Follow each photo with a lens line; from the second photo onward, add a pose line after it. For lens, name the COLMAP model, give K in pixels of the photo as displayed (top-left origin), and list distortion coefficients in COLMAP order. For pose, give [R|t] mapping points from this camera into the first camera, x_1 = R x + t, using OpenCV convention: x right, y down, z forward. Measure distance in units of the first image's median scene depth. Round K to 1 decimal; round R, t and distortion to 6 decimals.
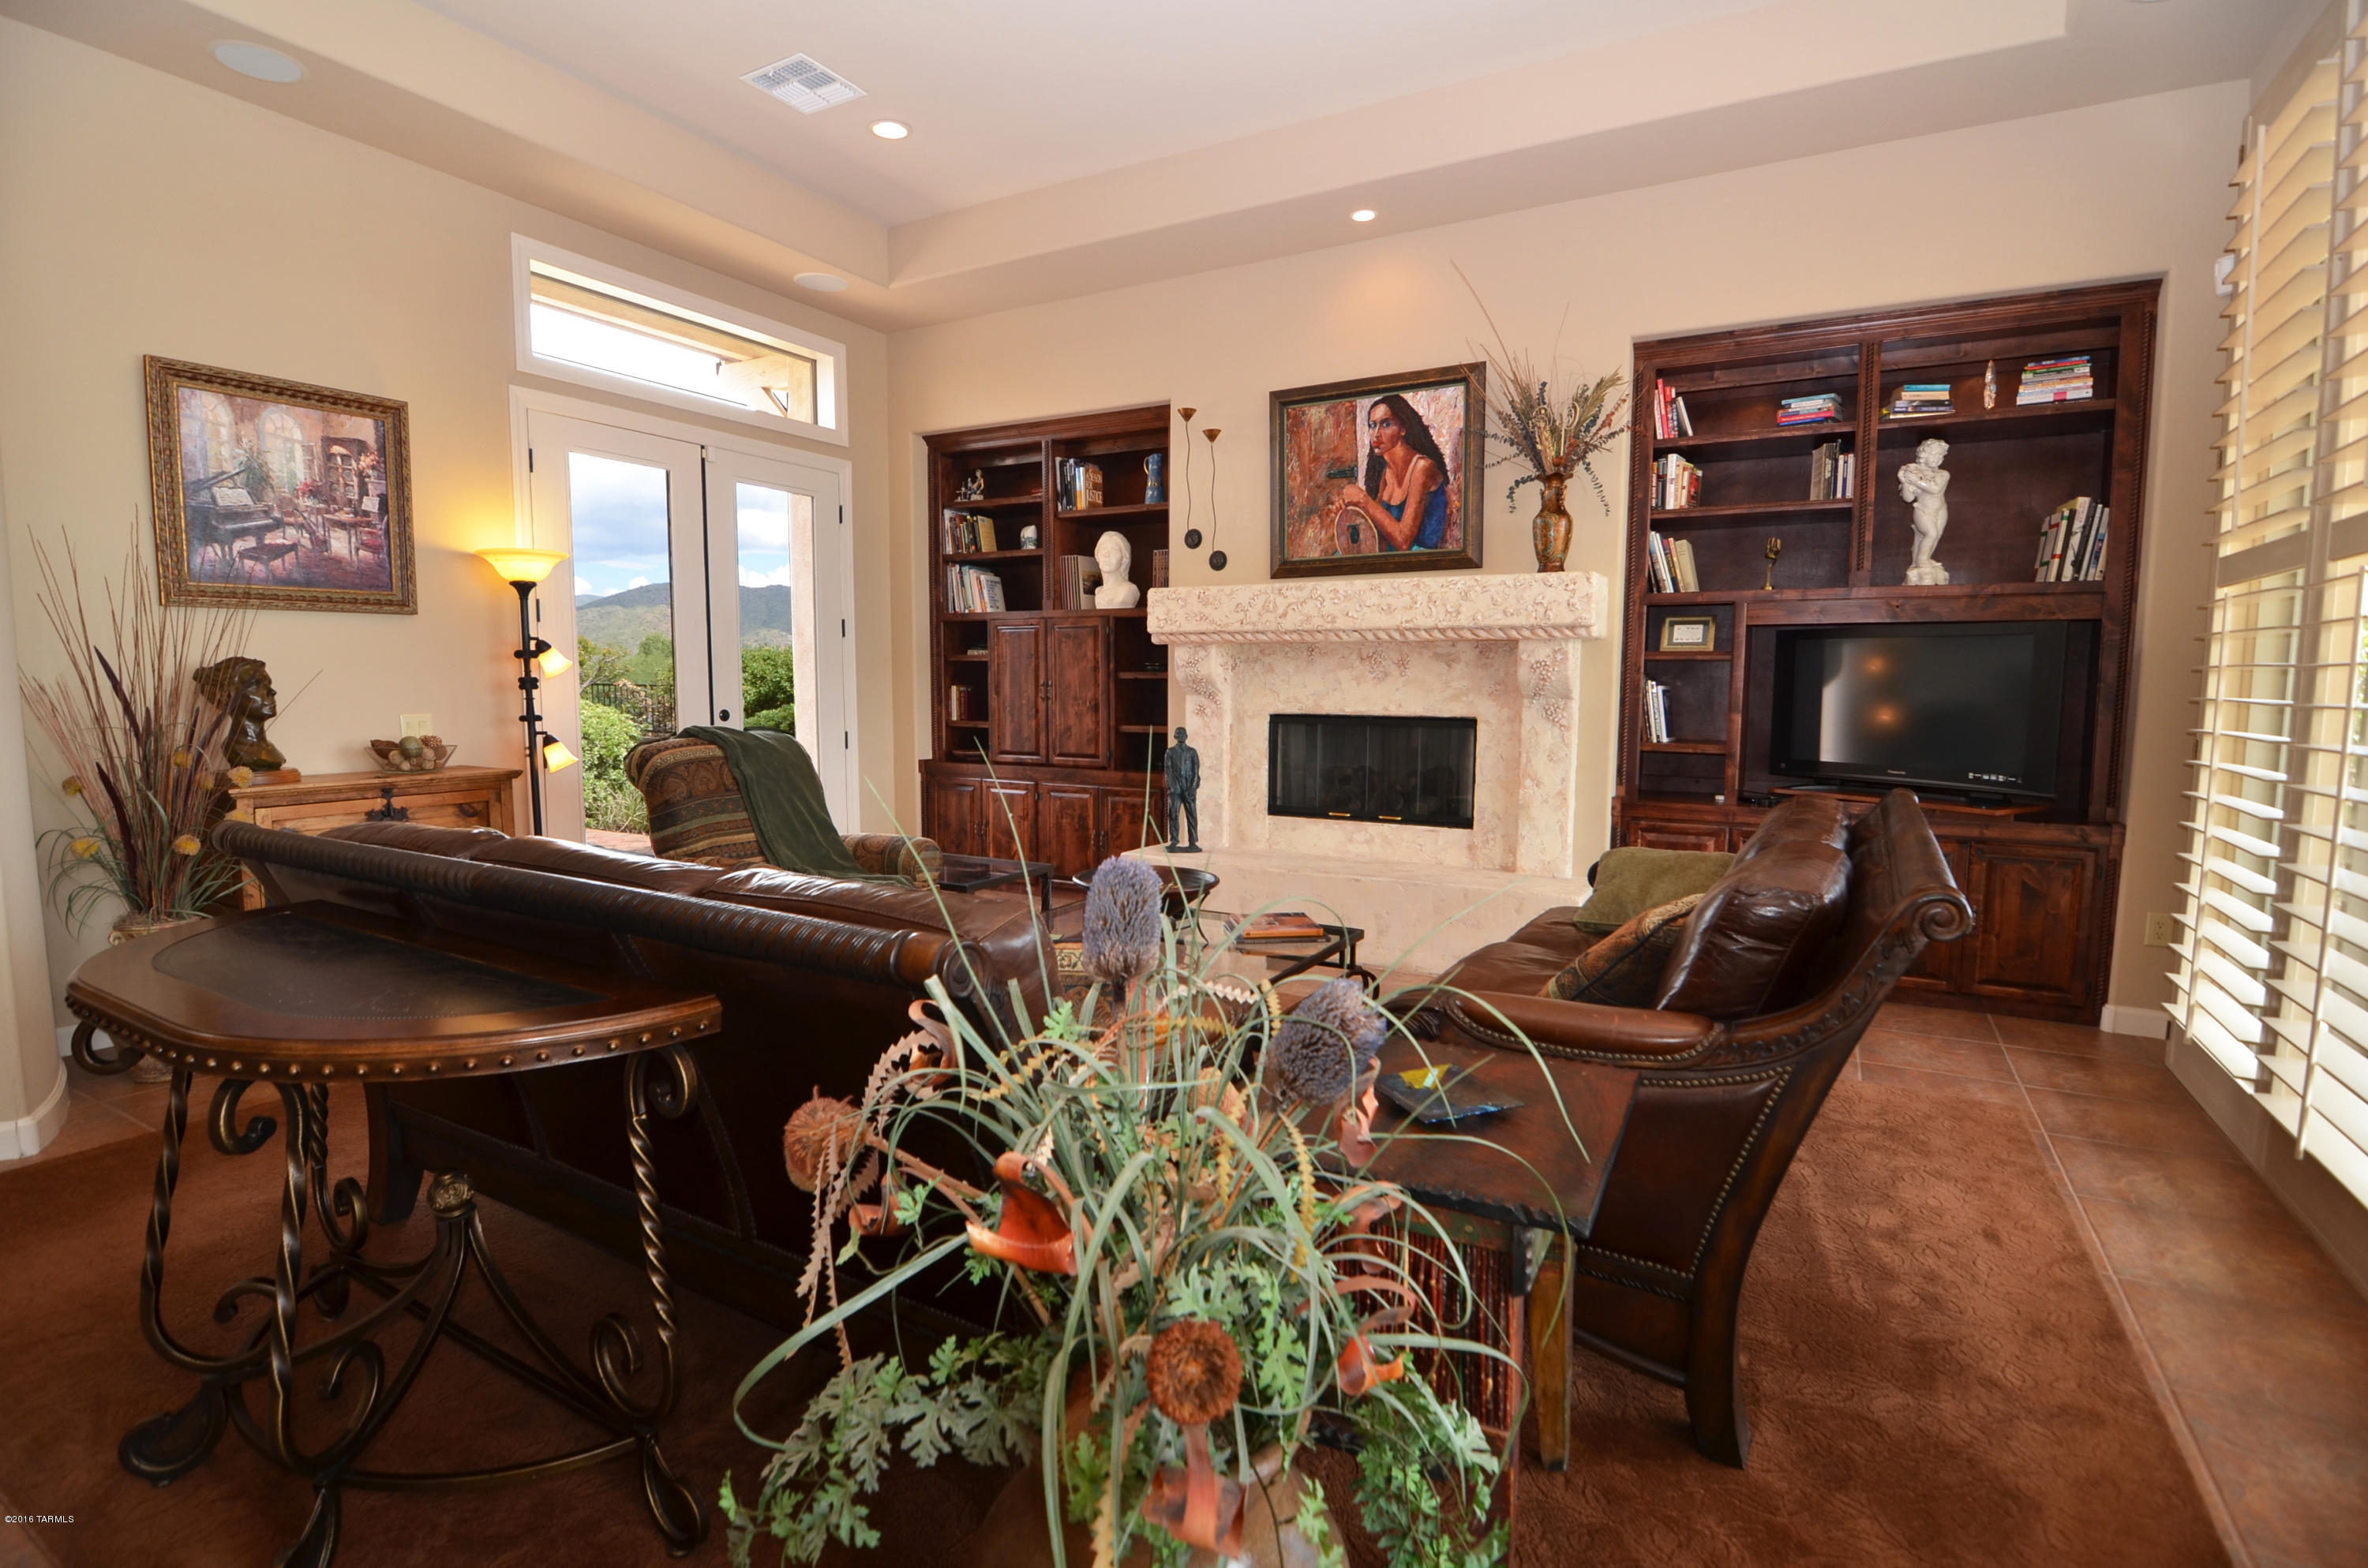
lens RADIAL K [[1145.2, 0, 1184.0], [0, 1145.2, 784.0], [0, 0, 1]] dist [-0.000155, -0.012883]
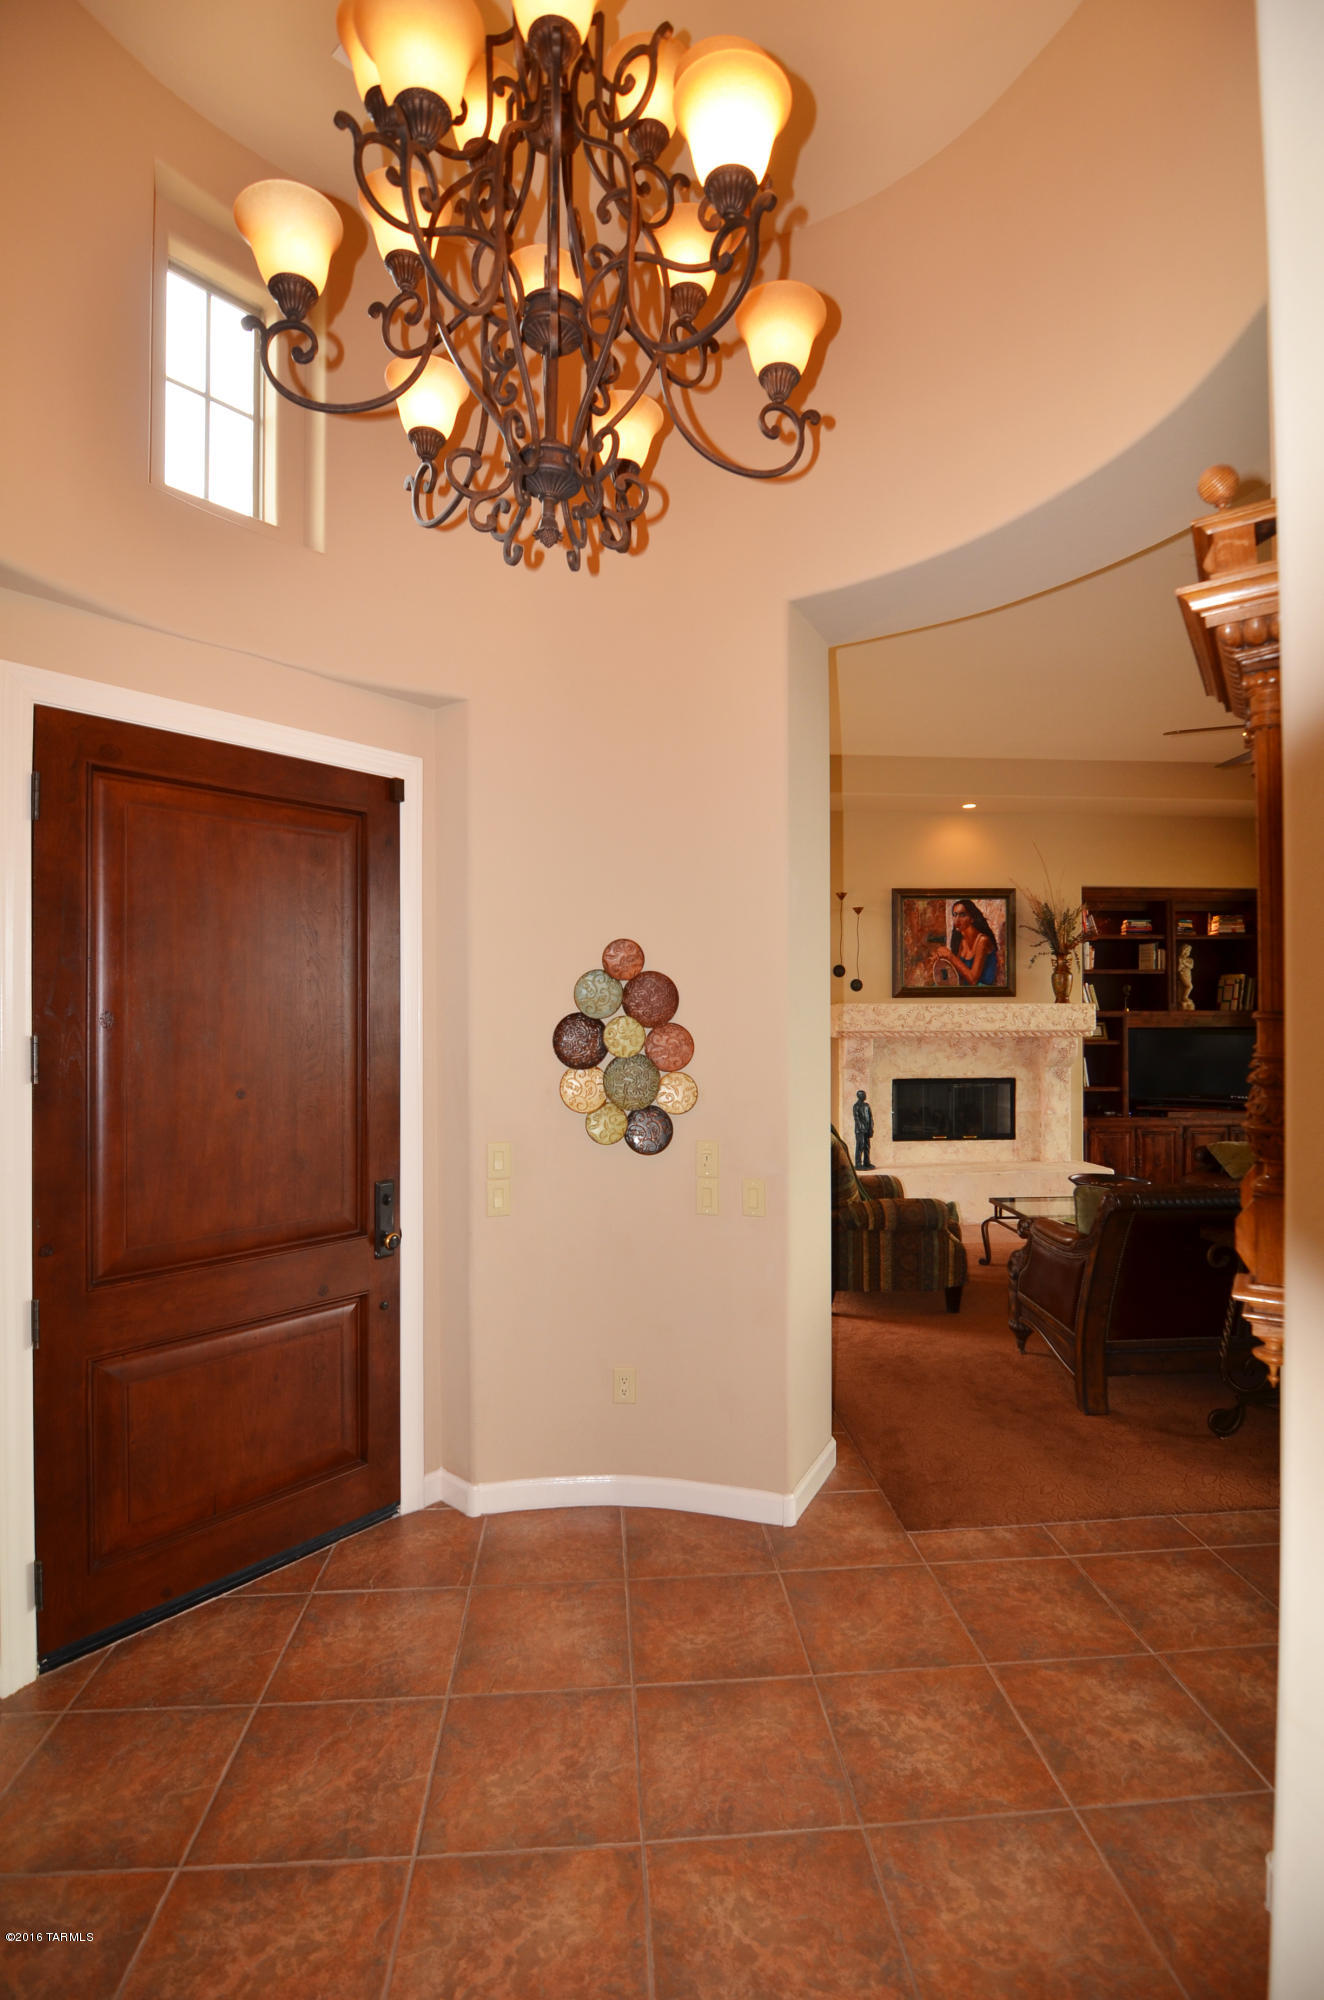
lens RADIAL K [[967.4, 0, 662.0], [0, 967.4, 1000.0], [0, 0, 1]] dist [-0.000155, -0.012883]
pose [[0.829202, 0.000742, 0.558948, -1.060940], [0.056740, 0.994722, -0.085494, -0.081024], [-0.556061, 0.102606, 0.824783, 0.031788]]
